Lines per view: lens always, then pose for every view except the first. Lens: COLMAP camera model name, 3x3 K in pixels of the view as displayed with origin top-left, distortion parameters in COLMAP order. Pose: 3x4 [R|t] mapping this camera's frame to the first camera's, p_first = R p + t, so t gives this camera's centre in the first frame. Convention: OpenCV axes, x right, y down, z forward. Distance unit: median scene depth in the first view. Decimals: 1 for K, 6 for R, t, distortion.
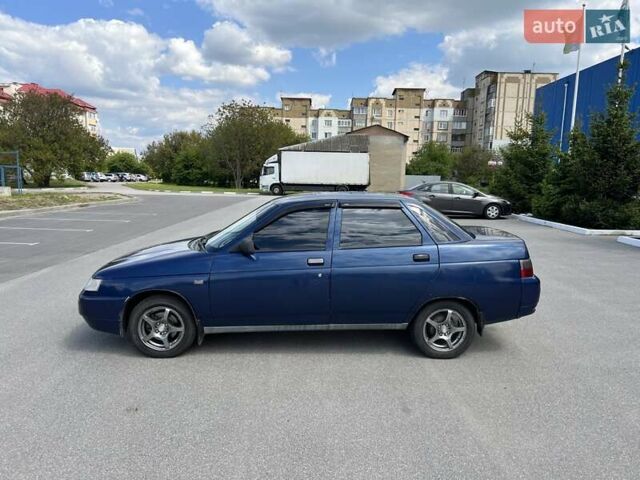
lens RADIAL K [[486.2, 0, 320.0], [0, 486.2, 240.0], [0, 0, 1]] dist [0.047962, -0.045212]
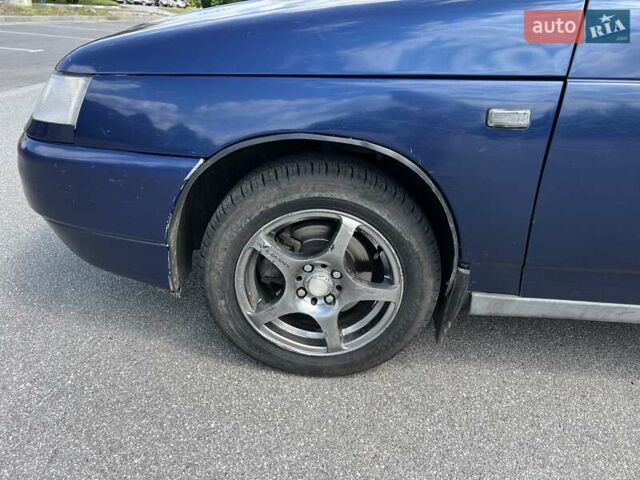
lens RADIAL K [[484.6, 0, 326.3], [0, 484.6, 243.2], [0, 0, 1]] dist [0.054098, -0.067336]
pose [[0.995234, 0.083510, -0.050363, -0.306963], [-0.064533, 0.951151, 0.301906, 0.077028], [0.073115, -0.297217, 0.952007, 0.747316]]
